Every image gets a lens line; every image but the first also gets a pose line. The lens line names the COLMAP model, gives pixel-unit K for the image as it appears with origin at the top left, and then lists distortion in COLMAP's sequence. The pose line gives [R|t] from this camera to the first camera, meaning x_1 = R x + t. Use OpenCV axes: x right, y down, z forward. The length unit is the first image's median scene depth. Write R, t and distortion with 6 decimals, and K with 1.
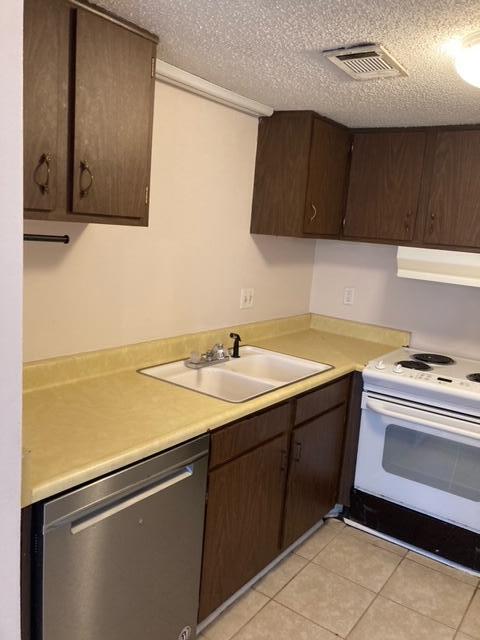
lens RADIAL K [[513.0, 0, 240.0], [0, 513.0, 320.0], [0, 0, 1]] dist [0.025195, -0.003825]
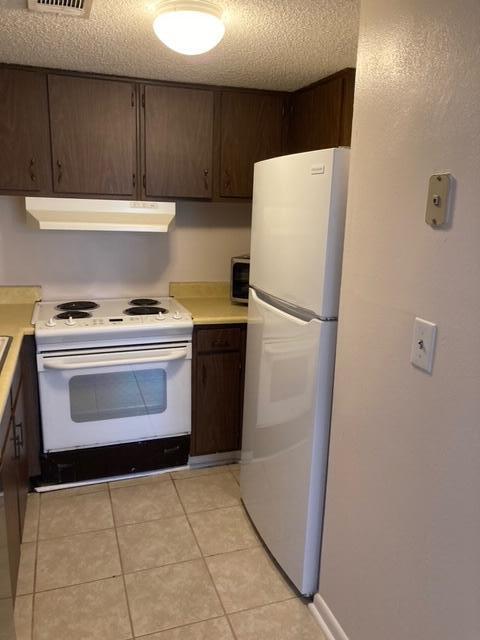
lens RADIAL K [[536.4, 0, 240.0], [0, 536.4, 320.0], [0, 0, 1]] dist [0.005622, -0.011847]
pose [[0.582594, -0.240515, 0.776361, -0.305763], [0.154794, 0.970563, 0.184518, -0.048485], [-0.797886, 0.012677, 0.602675, 0.102788]]
